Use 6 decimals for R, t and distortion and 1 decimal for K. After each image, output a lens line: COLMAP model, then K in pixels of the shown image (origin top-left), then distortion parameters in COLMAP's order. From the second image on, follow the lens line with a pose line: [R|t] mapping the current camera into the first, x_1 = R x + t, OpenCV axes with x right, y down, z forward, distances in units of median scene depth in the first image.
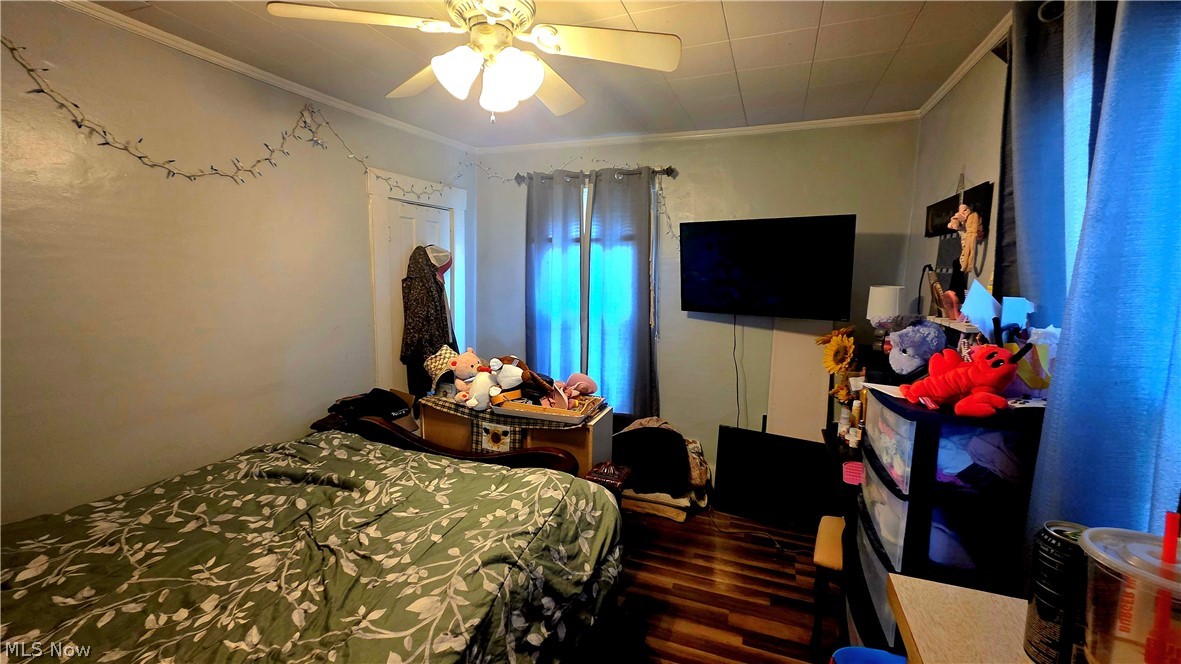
lens RADIAL K [[467.8, 0, 589.4], [0, 467.8, 326.7], [0, 0, 1]] dist [-0.003142, -0.000003]
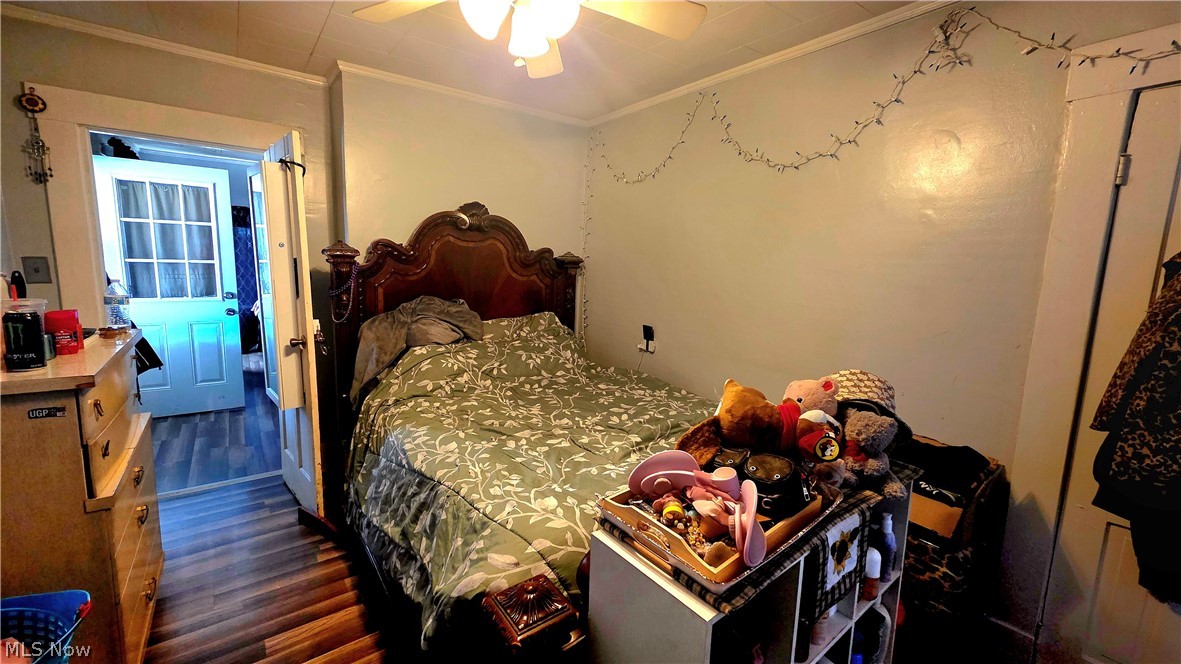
lens RADIAL K [[467.8, 0, 592.7], [0, 467.8, 328.2], [0, 0, 1]] dist [-0.003142, -0.000003]
pose [[-0.533122, 0.095726, -0.840605, 0.548780], [-0.127114, 0.973237, 0.191446, -0.130833], [0.836435, 0.208917, -0.506686, 1.684477]]
